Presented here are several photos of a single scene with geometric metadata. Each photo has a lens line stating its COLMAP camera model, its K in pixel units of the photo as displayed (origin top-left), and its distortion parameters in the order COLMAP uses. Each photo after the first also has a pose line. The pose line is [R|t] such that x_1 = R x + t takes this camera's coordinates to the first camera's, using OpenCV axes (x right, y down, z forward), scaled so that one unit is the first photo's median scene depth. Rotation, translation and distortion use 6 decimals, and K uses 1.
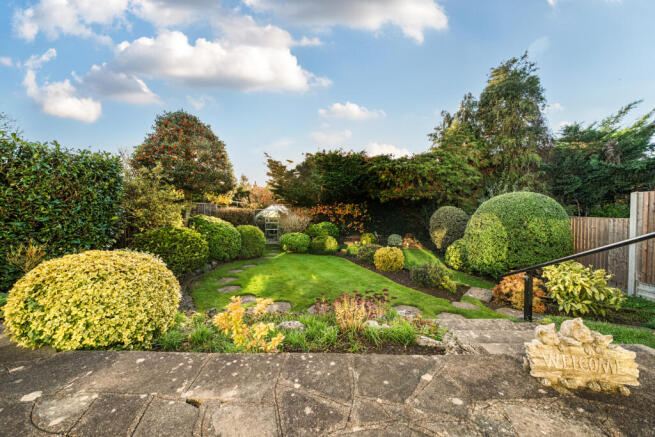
lens RADIAL K [[225.5, 0, 326.7], [0, 225.5, 217.5], [0, 0, 1]] dist [-0.002022, 0.000133]
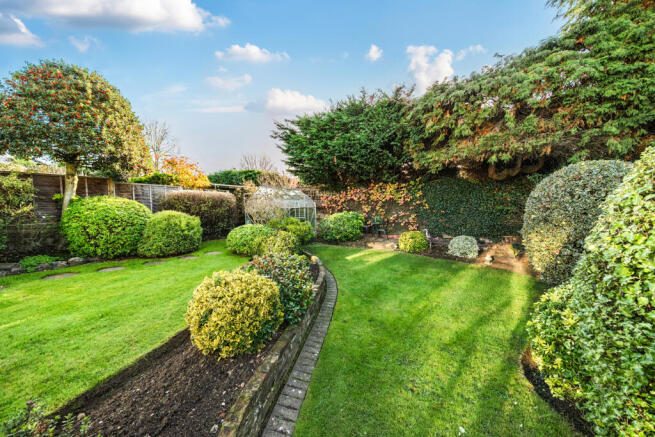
lens RADIAL K [[225.5, 0, 321.4], [0, 225.5, 218.8], [0, 0, 1]] dist [-0.002022, 0.000133]
pose [[0.866238, 0.023058, -0.499099, 0.284588], [-0.006538, 0.999372, 0.034822, 0.020974], [0.499589, -0.026900, 0.865845, 0.398628]]
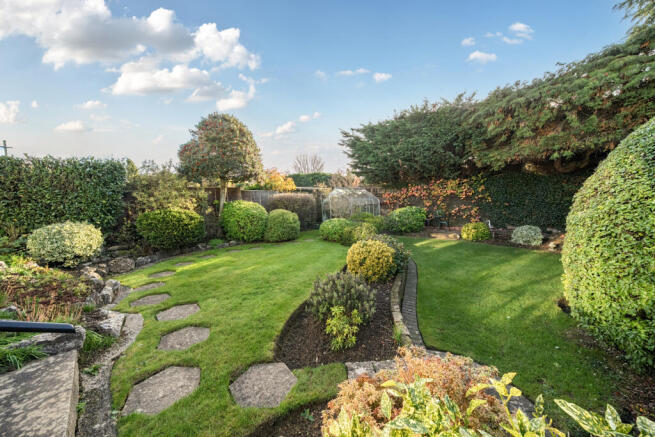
lens RADIAL K [[225.5, 0, 321.8], [0, 225.5, 219.9], [0, 0, 1]] dist [-0.002022, 0.000133]
pose [[0.746599, 0.020092, -0.664971, 0.300846], [0.020854, 0.998346, 0.053579, 0.020432], [0.664947, -0.053869, 0.744945, 0.240044]]
